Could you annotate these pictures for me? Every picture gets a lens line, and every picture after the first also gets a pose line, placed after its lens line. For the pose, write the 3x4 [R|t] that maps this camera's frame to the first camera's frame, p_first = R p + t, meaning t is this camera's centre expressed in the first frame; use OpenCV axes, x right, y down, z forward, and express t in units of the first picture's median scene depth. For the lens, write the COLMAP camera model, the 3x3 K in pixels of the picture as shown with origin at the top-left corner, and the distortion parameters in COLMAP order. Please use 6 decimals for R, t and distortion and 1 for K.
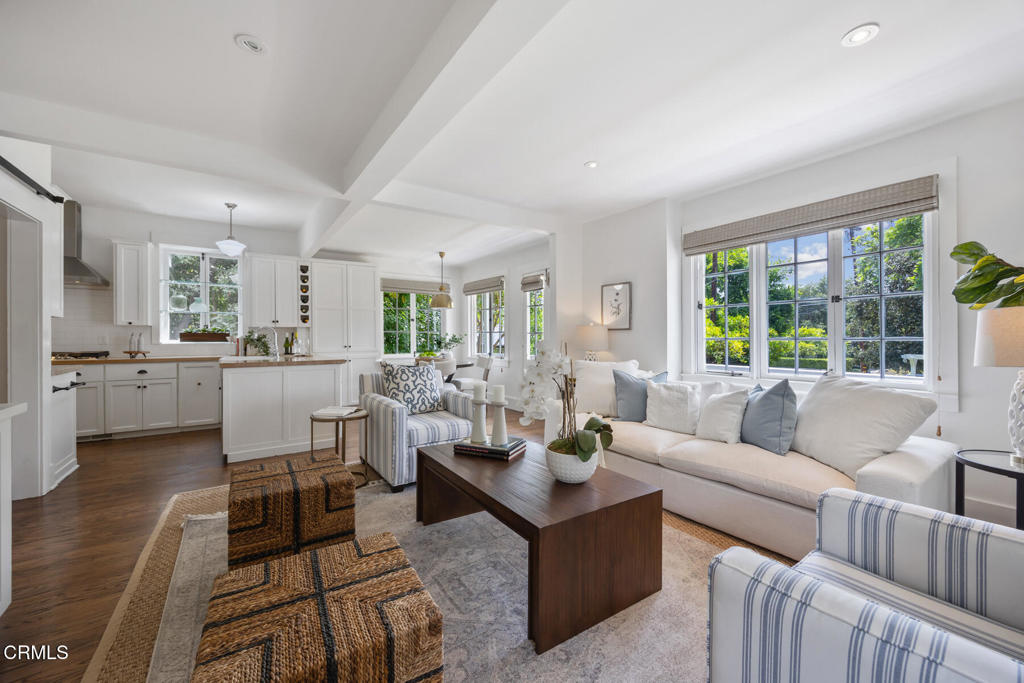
lens RADIAL K [[398.7, 0, 517.3], [0, 398.7, 339.0], [0, 0, 1]] dist [0.000822, -0.000021]
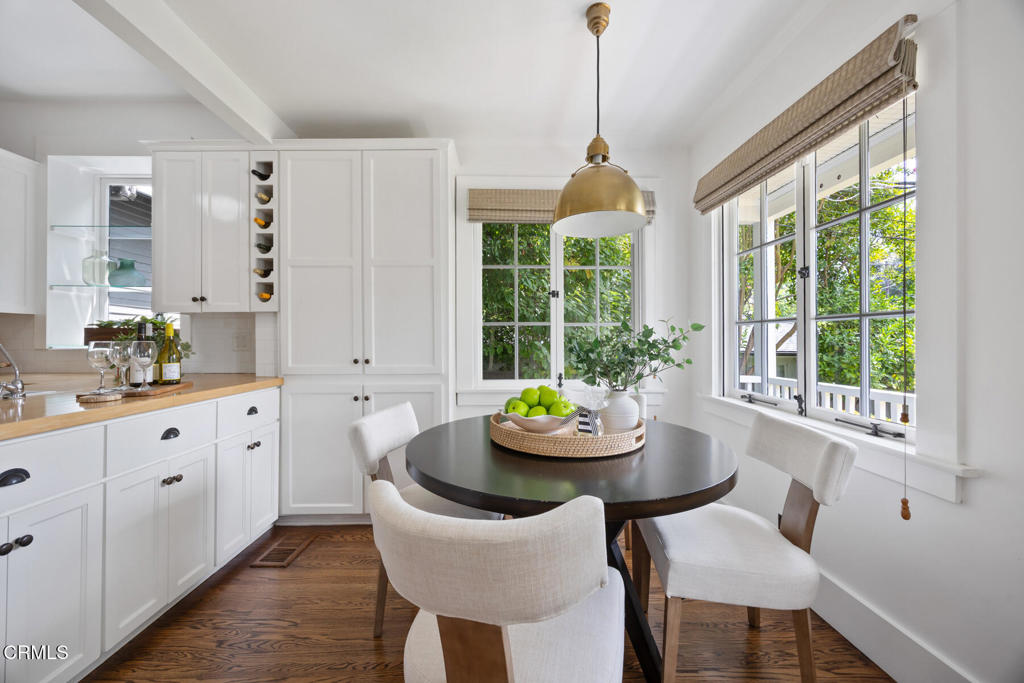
lens RADIAL K [[398.7, 0, 509.7], [0, 398.7, 337.9], [0, 0, 1]] dist [0.000822, -0.000021]
pose [[0.814409, 0.000765, -0.580290, -0.090584], [-0.005735, 0.999961, -0.006732, -0.001945], [0.580263, 0.008810, 0.814382, 0.817247]]
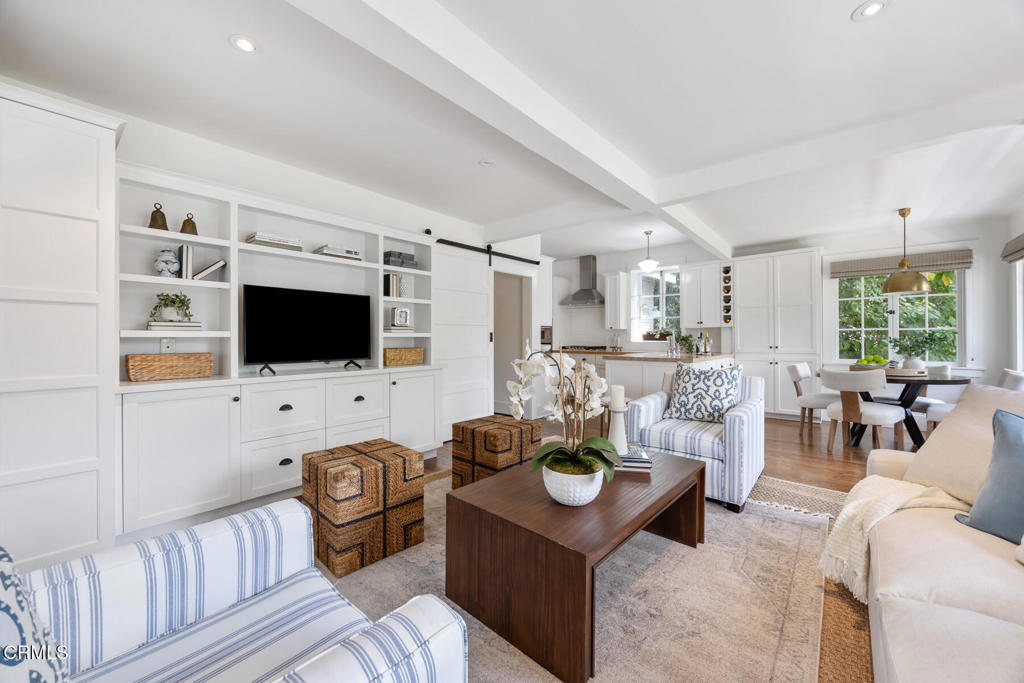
lens RADIAL K [[398.7, 0, 510.6], [0, 398.7, 337.0], [0, 0, 1]] dist [0.000822, -0.000021]
pose [[0.238736, -0.001337, -0.971084, 0.323326], [-0.004174, 0.999988, -0.002403, 0.000171], [0.971076, 0.004627, 0.238728, 0.223628]]
